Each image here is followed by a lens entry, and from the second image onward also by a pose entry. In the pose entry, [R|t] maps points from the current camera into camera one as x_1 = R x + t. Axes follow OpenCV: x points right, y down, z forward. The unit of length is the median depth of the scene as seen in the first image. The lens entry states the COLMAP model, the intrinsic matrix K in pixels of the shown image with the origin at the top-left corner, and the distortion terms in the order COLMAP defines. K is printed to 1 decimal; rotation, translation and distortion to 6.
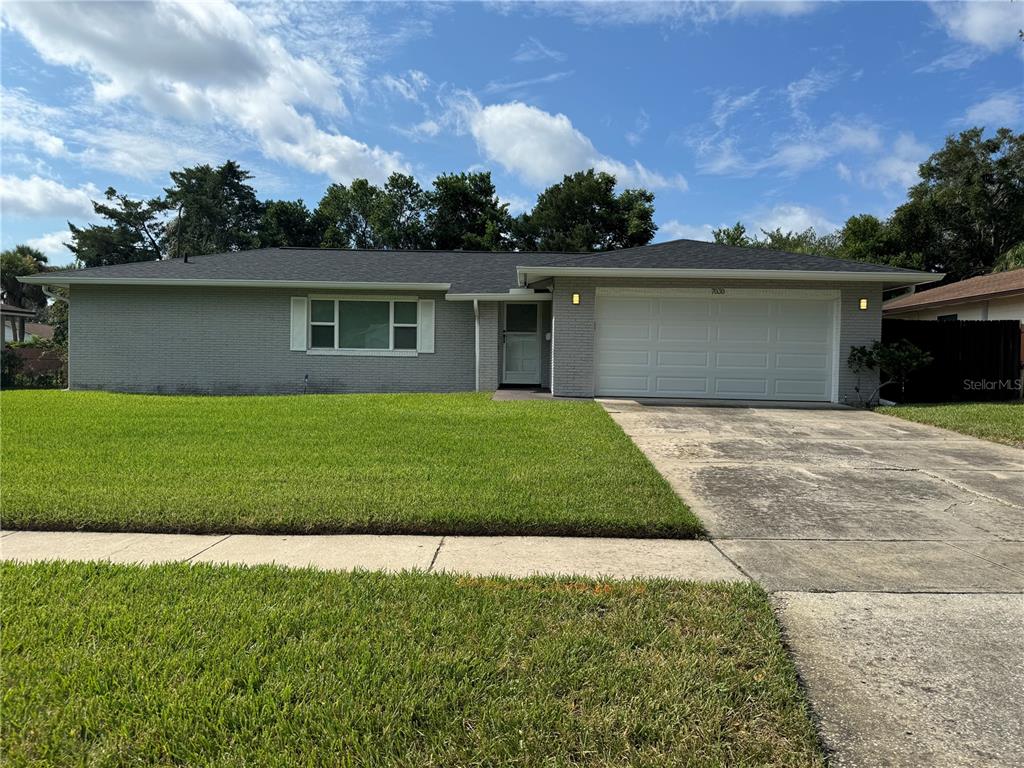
lens RADIAL K [[728.8, 0, 512.3], [0, 728.8, 378.6], [0, 0, 1]] dist [0.057503, -0.028737]
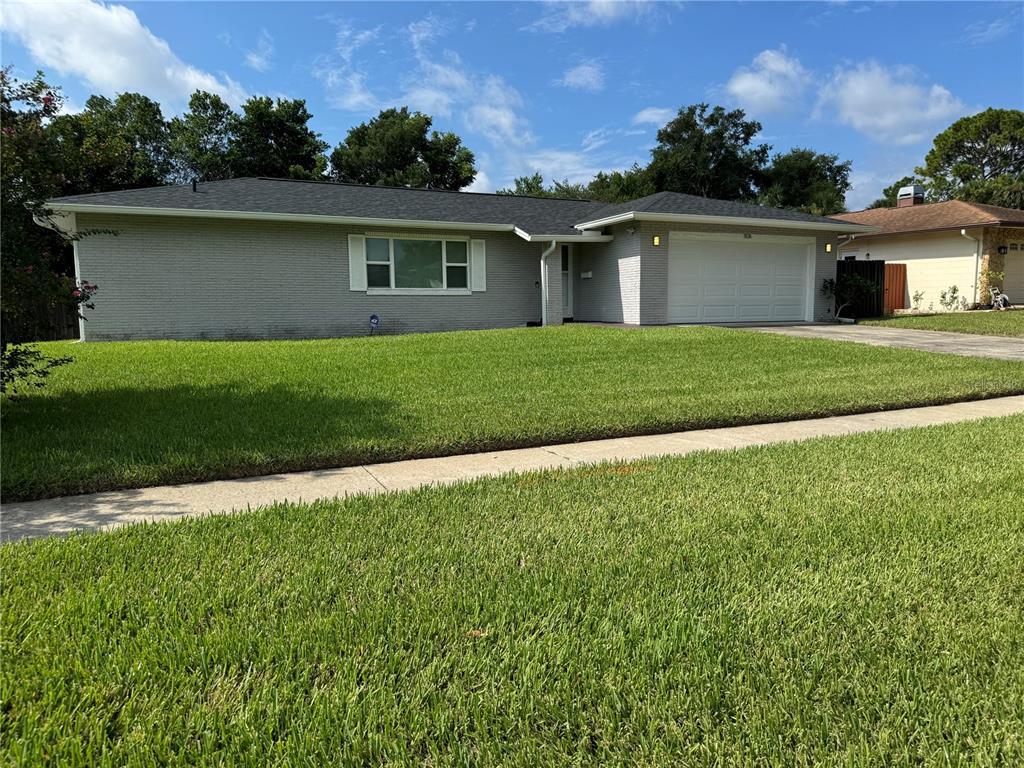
lens RADIAL K [[728.8, 0, 512.0], [0, 728.8, 389.3], [0, 0, 1]] dist [0.057503, -0.028737]
pose [[0.895887, -0.074756, 0.437947, -0.543130], [0.033727, 0.994341, 0.100736, 0.001383], [-0.443000, -0.075478, 0.893339, 0.025115]]
